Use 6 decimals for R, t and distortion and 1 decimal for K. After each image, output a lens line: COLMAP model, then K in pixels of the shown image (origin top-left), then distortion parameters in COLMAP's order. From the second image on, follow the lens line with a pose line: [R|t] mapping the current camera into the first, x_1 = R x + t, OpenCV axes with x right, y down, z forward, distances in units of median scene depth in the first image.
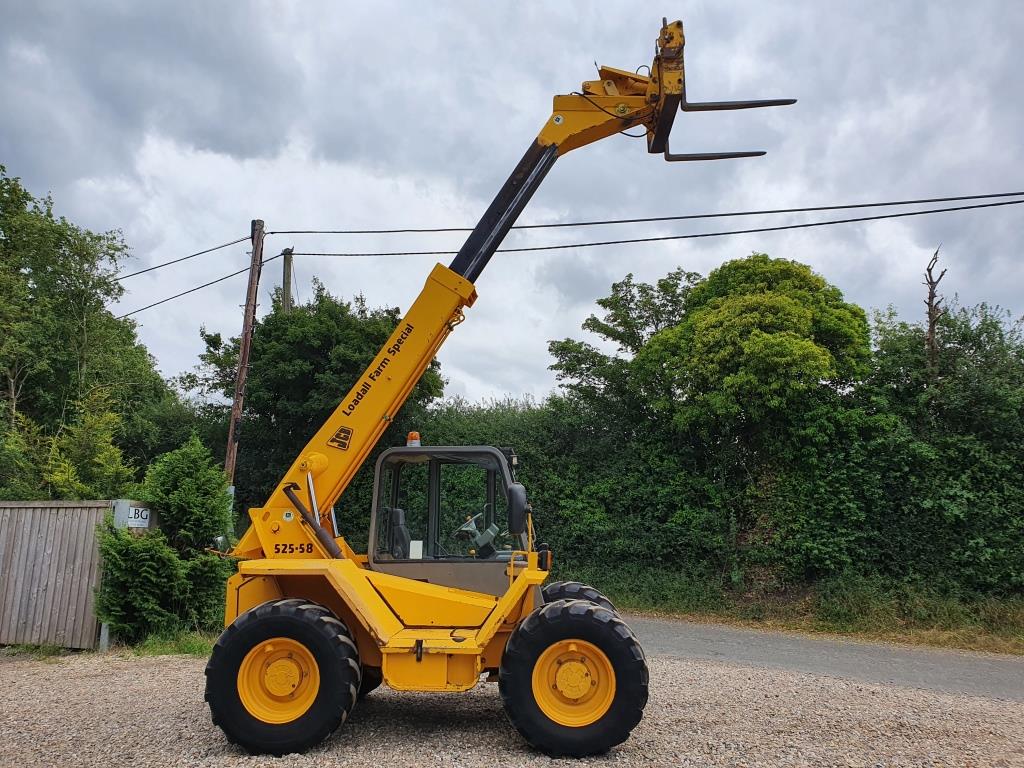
lens RADIAL K [[797.5, 0, 512.0], [0, 797.5, 384.0], [0, 0, 1]] dist [0.039575, -0.051874]
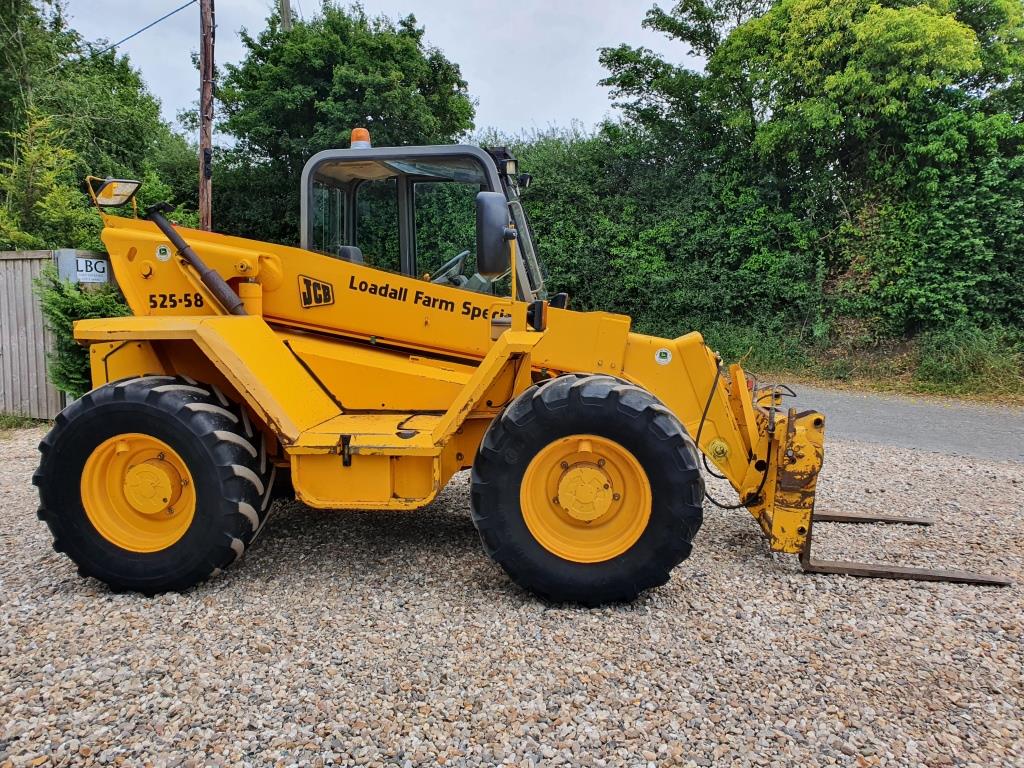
lens RADIAL K [[797.5, 0, 512.0], [0, 797.5, 384.0], [0, 0, 1]] dist [0.039575, -0.051874]
pose [[0.996422, -0.007124, -0.084213, 0.028964], [0.031666, 0.955325, 0.293856, 0.036806], [0.078357, -0.295471, 0.952133, 0.159353]]
